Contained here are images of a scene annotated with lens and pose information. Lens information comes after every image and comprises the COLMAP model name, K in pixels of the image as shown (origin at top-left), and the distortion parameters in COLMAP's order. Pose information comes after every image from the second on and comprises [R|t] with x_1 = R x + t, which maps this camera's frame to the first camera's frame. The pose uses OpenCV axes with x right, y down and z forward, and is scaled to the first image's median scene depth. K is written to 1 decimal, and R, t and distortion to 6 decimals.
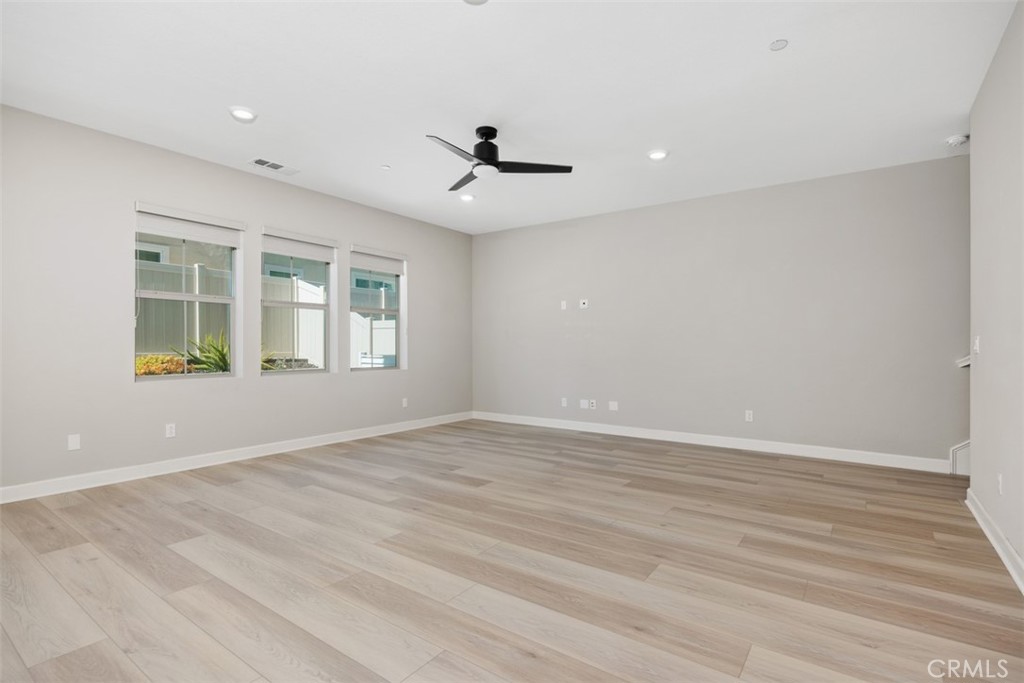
lens RADIAL K [[492.6, 0, 509.5], [0, 492.6, 346.7], [0, 0, 1]] dist [0.001095, 0.000065]
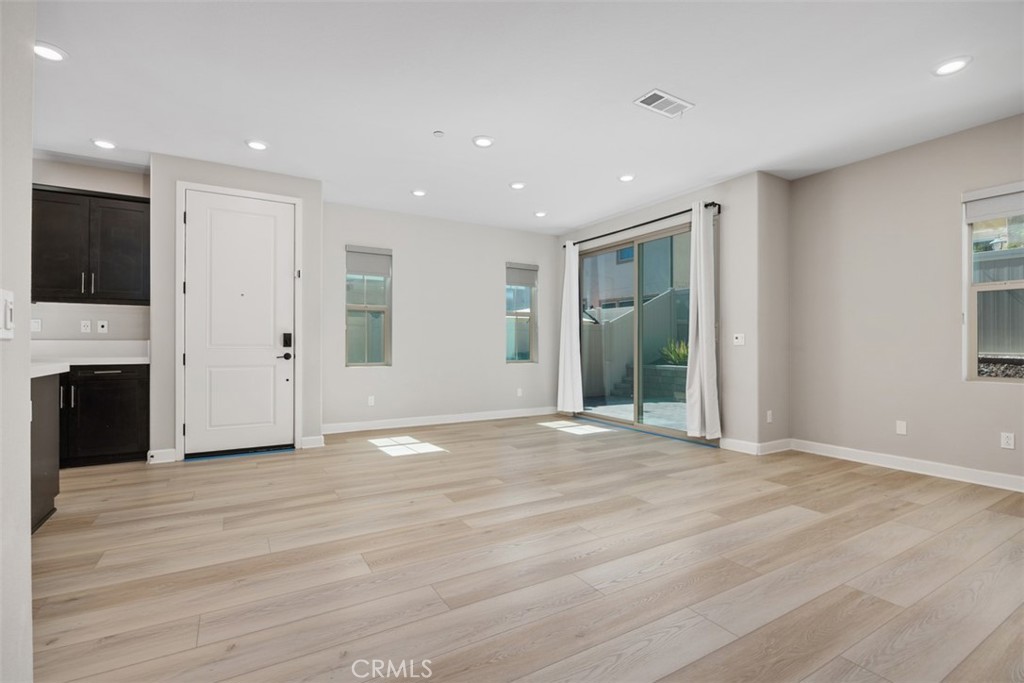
lens RADIAL K [[465.9, 0, 503.5], [0, 465.9, 344.0], [0, 0, 1]] dist [-0.002594, -0.000066]
pose [[-0.400571, -0.006510, -0.916243, 0.316550], [-0.005460, 0.999974, -0.004717, 0.006867], [0.916249, 0.003113, -0.400596, 0.390623]]
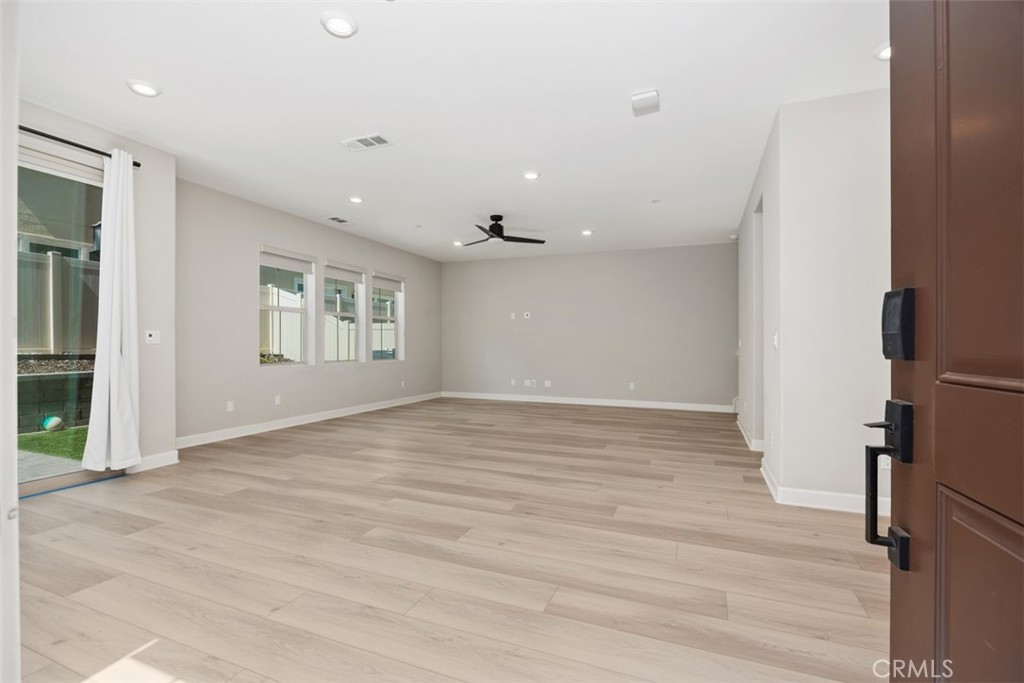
lens RADIAL K [[465.9, 0, 503.5], [0, 465.9, 344.0], [0, 0, 1]] dist [-0.002594, -0.000066]
pose [[0.973874, 0.003124, 0.227067, -0.263248], [-0.002695, 0.999994, -0.002201, 0.002520], [-0.227073, 0.001532, 0.973877, -0.385616]]
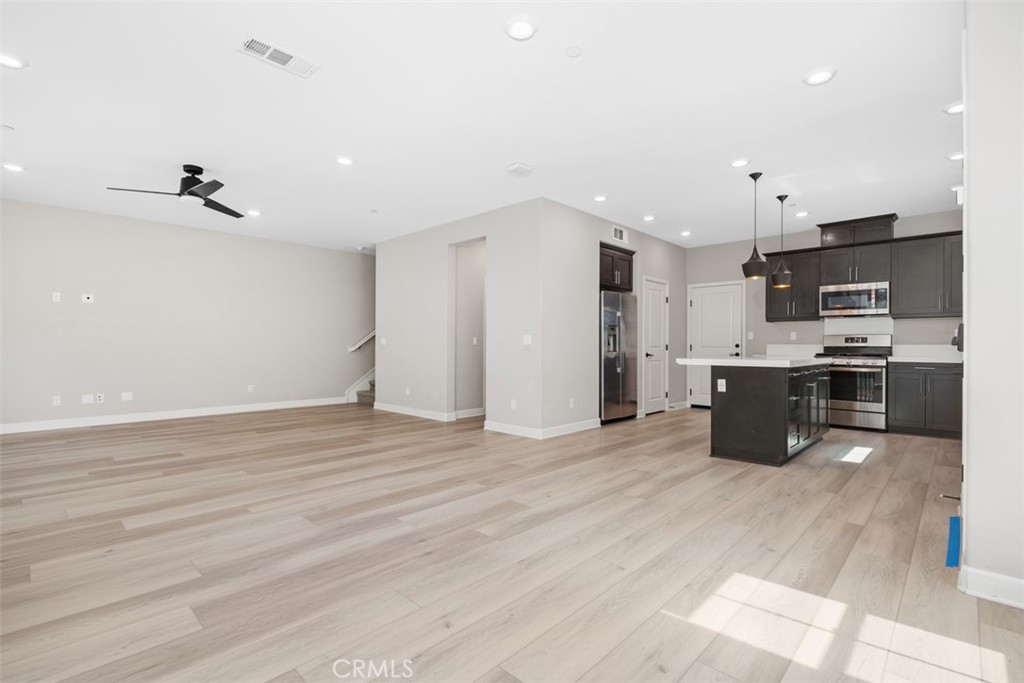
lens RADIAL K [[480.0, 0, 512.0], [0, 480.0, 341.5], [0, 0, 1]] dist [-0.001600, -0.000005]
pose [[0.131931, 0.005649, 0.991243, -0.773671], [-0.001662, 0.999984, -0.005478, 0.004410], [-0.991257, -0.000925, 0.131939, 0.027125]]
